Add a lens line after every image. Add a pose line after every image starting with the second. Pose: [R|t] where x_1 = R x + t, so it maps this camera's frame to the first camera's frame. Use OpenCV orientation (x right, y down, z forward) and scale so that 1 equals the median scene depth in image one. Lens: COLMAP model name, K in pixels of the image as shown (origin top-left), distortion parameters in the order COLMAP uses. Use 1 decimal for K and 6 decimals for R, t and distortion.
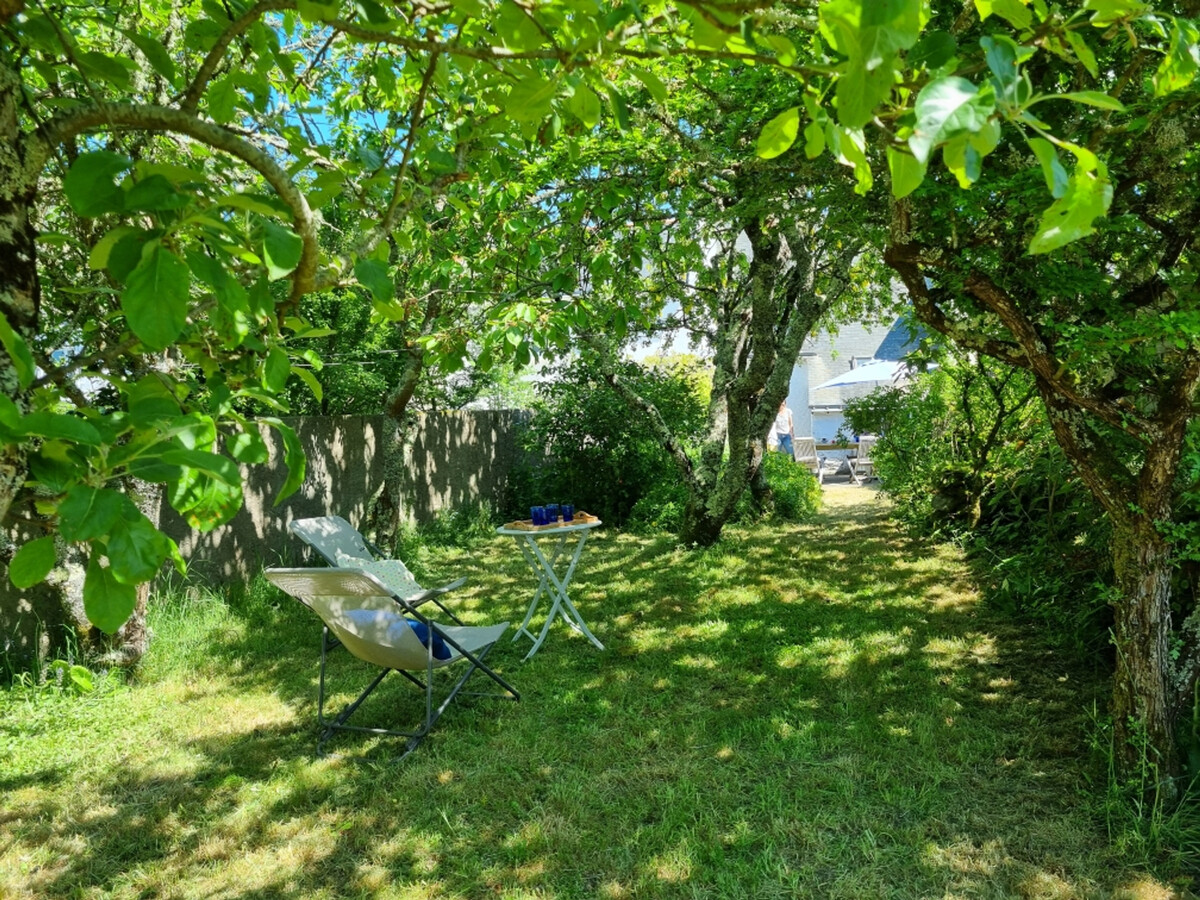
lens RADIAL K [[916.7, 0, 601.7], [0, 916.7, 437.3], [0, 0, 1]] dist [0.051231, -0.031612]
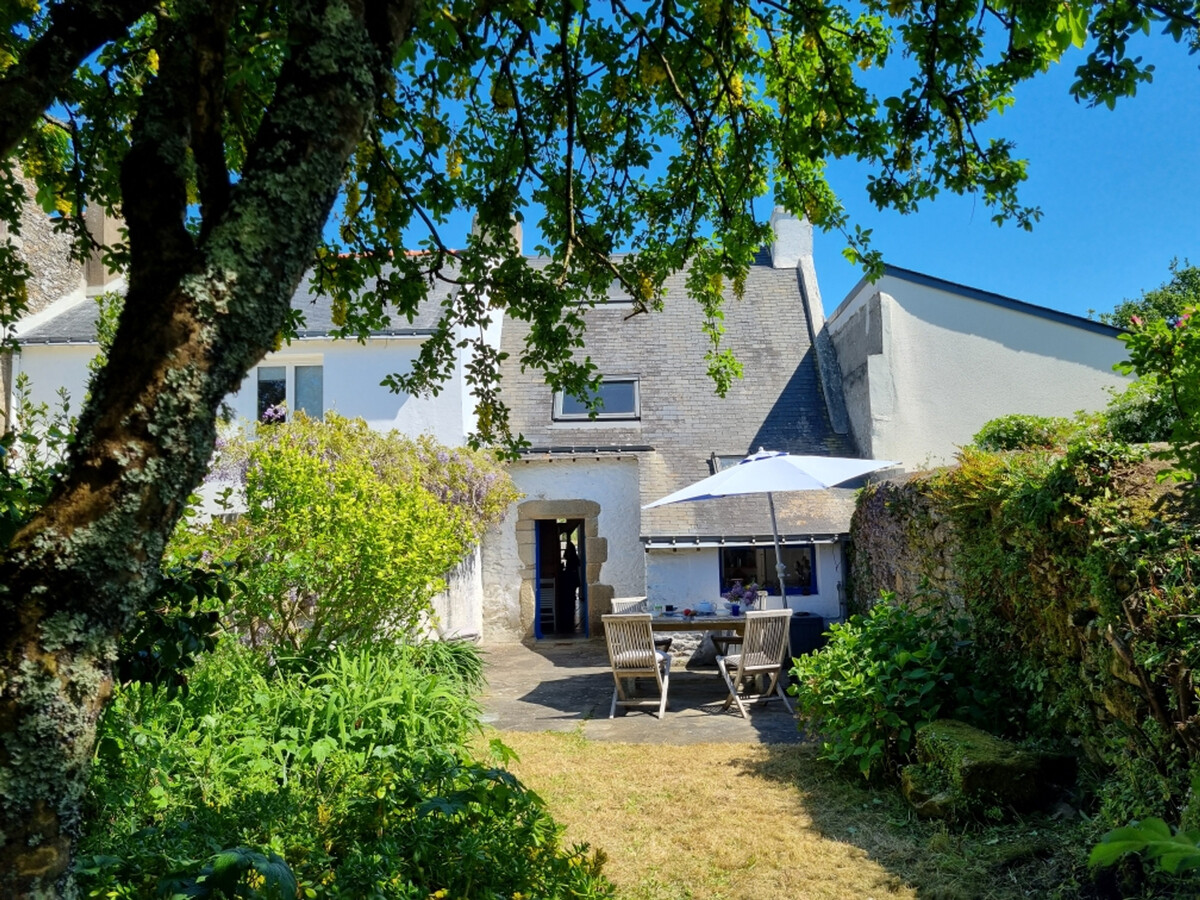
lens RADIAL K [[916.7, 0, 601.7], [0, 916.7, 437.3], [0, 0, 1]] dist [0.051231, -0.031612]
pose [[0.984689, 0.031291, 0.171489, 0.107037], [-0.009615, 0.992009, -0.125803, -0.024269], [-0.174055, 0.122228, 0.977121, 0.463049]]
